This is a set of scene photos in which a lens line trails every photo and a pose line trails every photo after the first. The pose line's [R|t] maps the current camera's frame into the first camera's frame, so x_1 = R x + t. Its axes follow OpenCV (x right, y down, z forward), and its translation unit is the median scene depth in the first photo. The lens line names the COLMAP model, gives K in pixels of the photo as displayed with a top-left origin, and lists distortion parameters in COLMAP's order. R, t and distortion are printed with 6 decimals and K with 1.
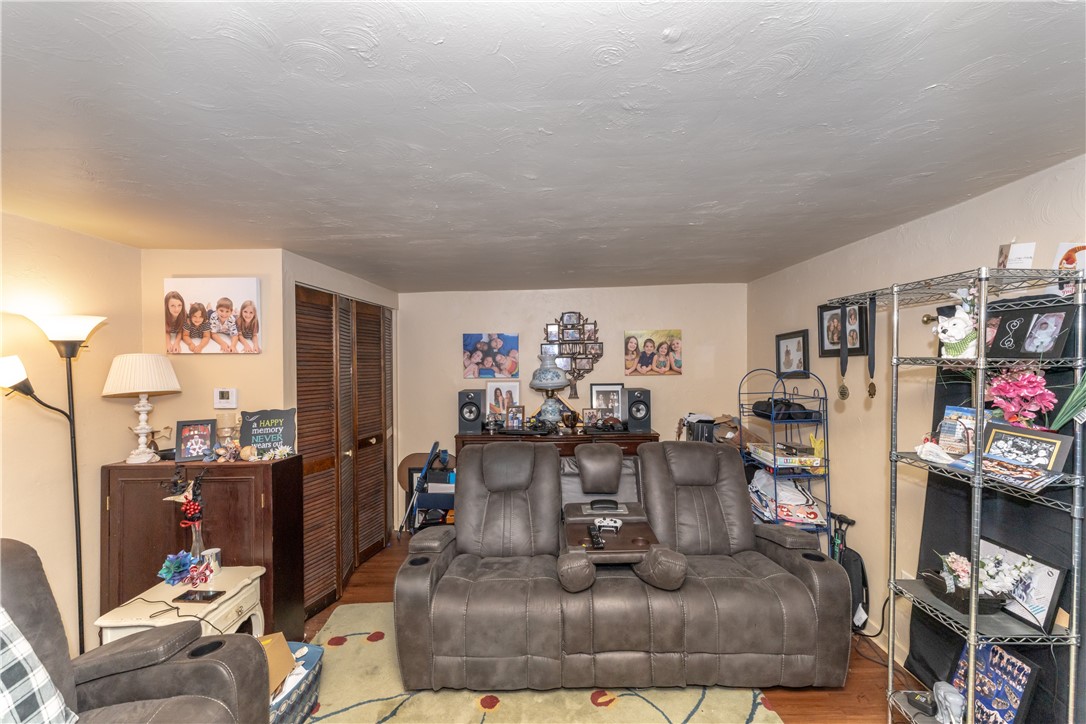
lens RADIAL K [[437.1, 0, 543.6], [0, 437.1, 364.6], [0, 0, 1]] dist [-0.000316, -0.000104]
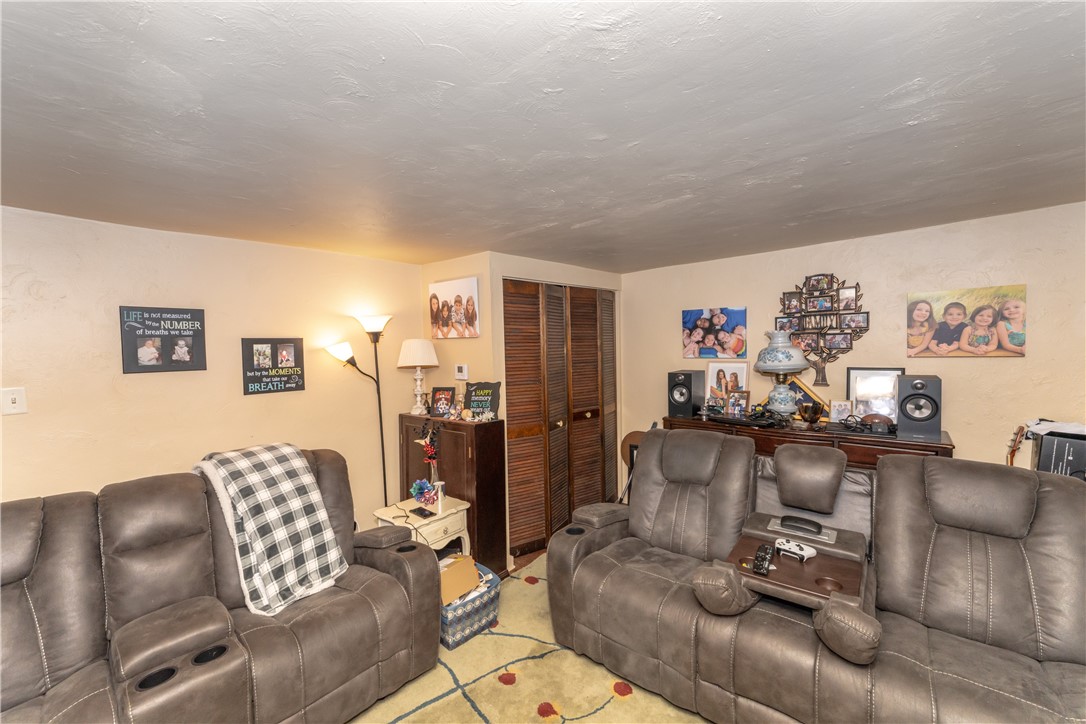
lens RADIAL K [[437.1, 0, 543.6], [0, 437.1, 364.6], [0, 0, 1]] dist [-0.000316, -0.000104]
pose [[0.776741, 0.022315, -0.629425, 0.273023], [0.010875, 0.998748, 0.048829, -0.005753], [0.629726, -0.044772, 0.775526, 0.126362]]
